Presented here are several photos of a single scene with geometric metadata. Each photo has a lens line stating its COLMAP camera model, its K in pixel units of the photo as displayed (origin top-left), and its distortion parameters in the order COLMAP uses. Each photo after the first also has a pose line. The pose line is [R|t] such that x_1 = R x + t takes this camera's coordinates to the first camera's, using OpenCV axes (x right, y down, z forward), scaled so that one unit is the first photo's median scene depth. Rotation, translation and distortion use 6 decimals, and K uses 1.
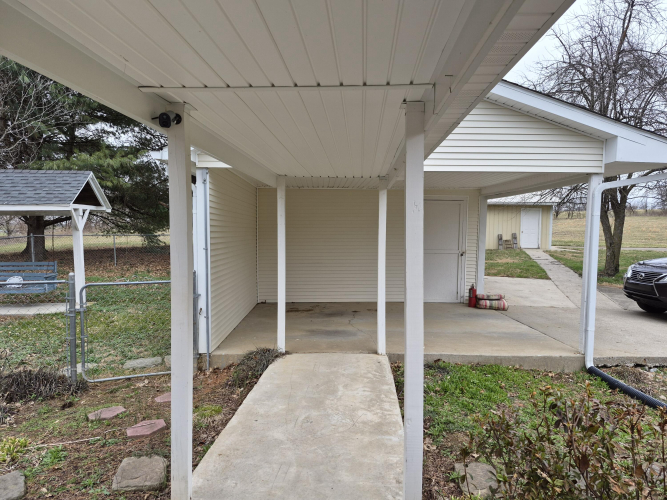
lens RADIAL K [[468.2, 0, 329.7], [0, 468.2, 252.7], [0, 0, 1]] dist [0.051579, -0.033550]
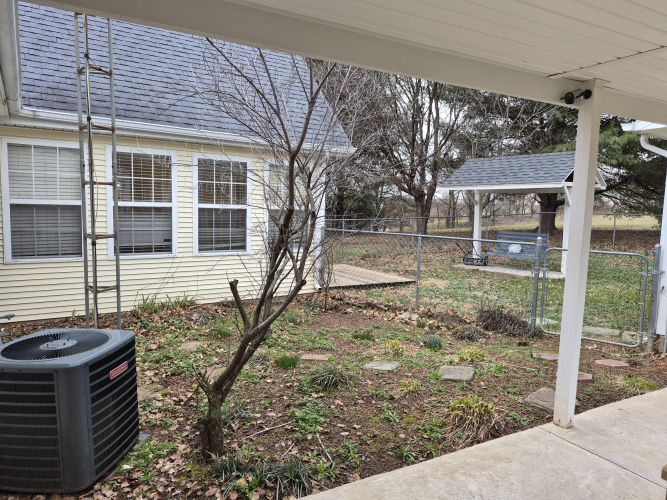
lens RADIAL K [[468.2, 0, 334.2], [0, 468.2, 247.9], [0, 0, 1]] dist [0.051579, -0.033550]
pose [[0.540354, 0.092442, -0.836344, 0.168626], [-0.070701, 0.995420, 0.064345, 0.028976], [0.838462, 0.024361, 0.544415, -0.070743]]
